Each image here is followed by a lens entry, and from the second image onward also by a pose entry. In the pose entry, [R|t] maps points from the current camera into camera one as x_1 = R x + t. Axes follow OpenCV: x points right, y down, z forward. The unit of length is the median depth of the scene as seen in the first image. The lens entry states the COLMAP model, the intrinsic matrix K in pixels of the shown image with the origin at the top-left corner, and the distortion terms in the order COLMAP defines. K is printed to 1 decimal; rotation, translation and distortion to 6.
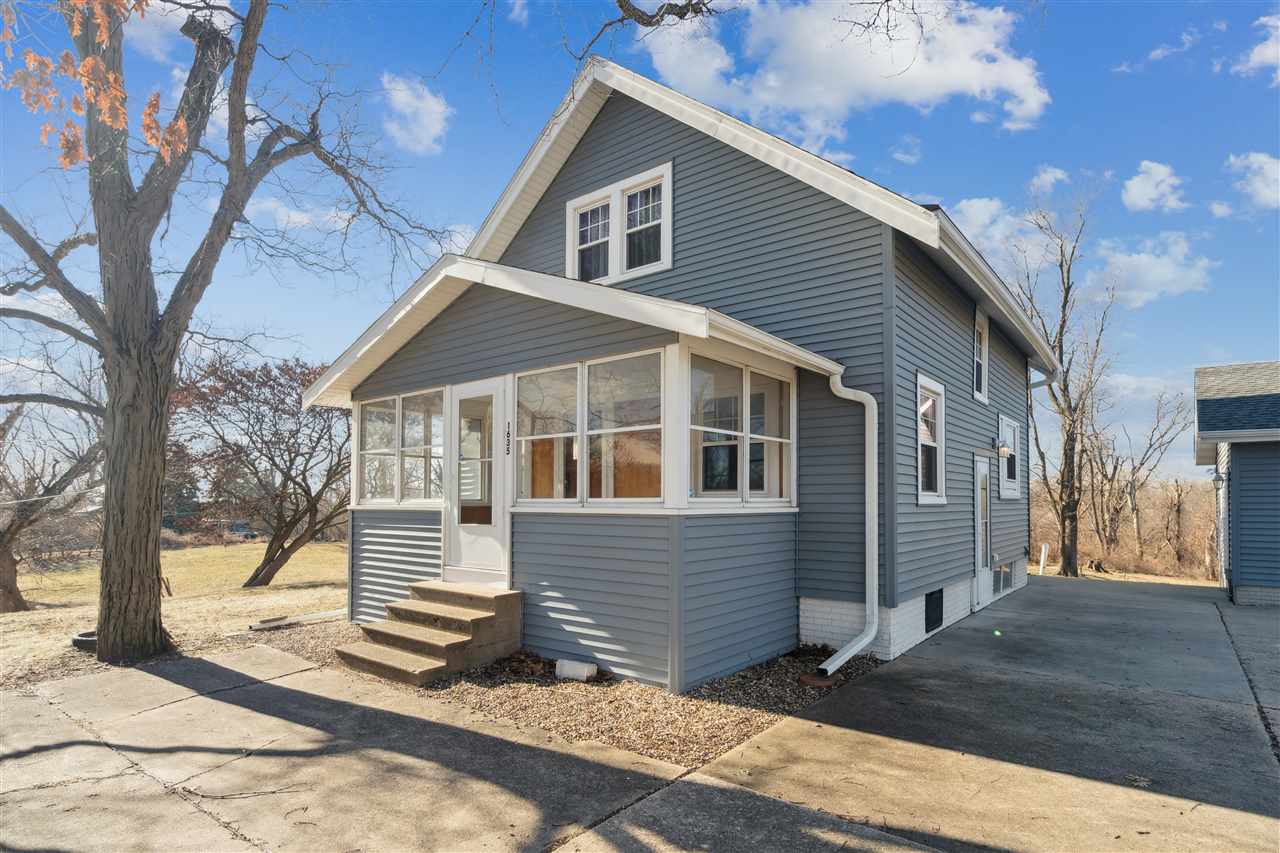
lens RADIAL K [[671.1, 0, 637.1], [0, 671.1, 493.5], [0, 0, 1]] dist [0.000873, 0.000074]
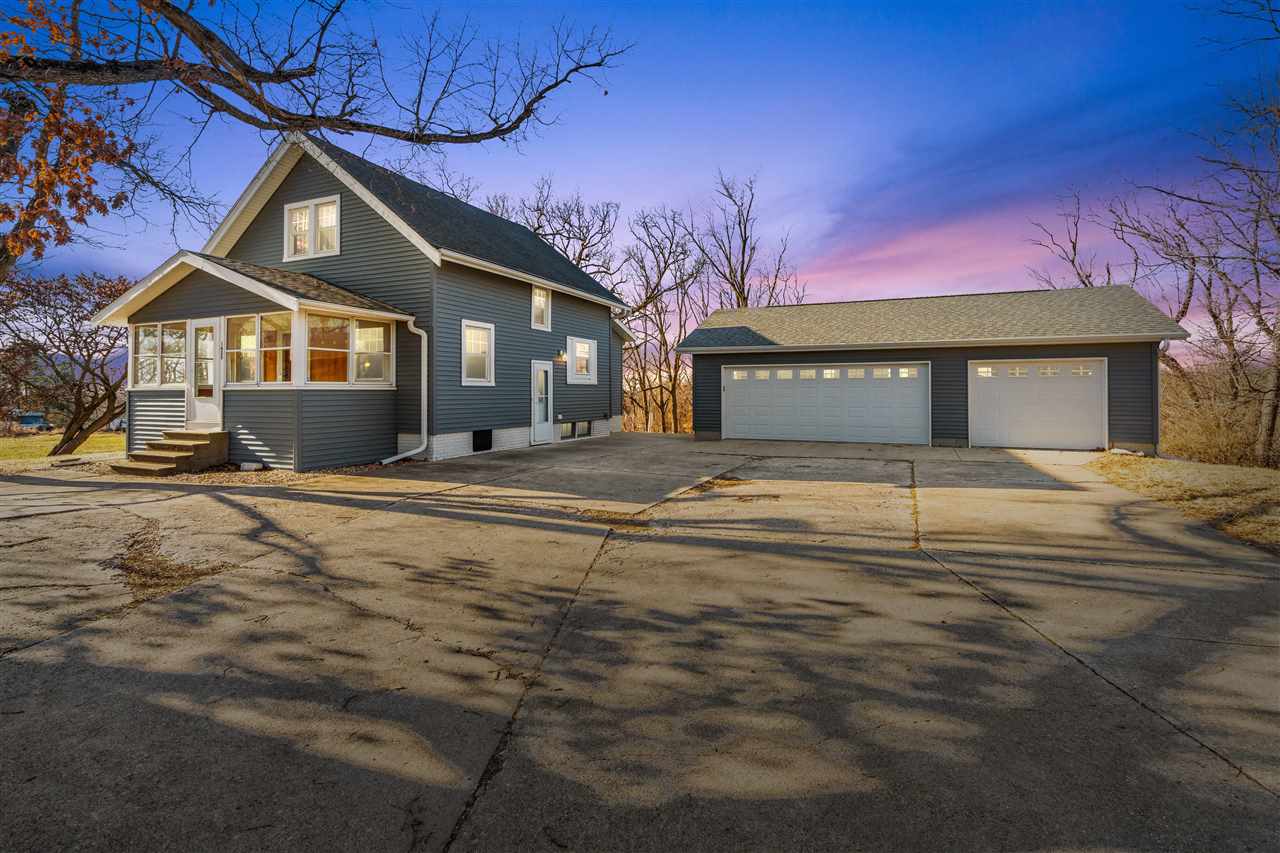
lens RADIAL K [[590.7, 0, 641.0], [0, 590.7, 388.5], [0, 0, 1]] dist [-0.001152, 0.000115]
pose [[0.964064, -0.002492, 0.265659, 0.453240], [0.001217, 0.999987, 0.004965, 0.015646], [-0.265668, -0.004463, 0.964054, -0.818315]]
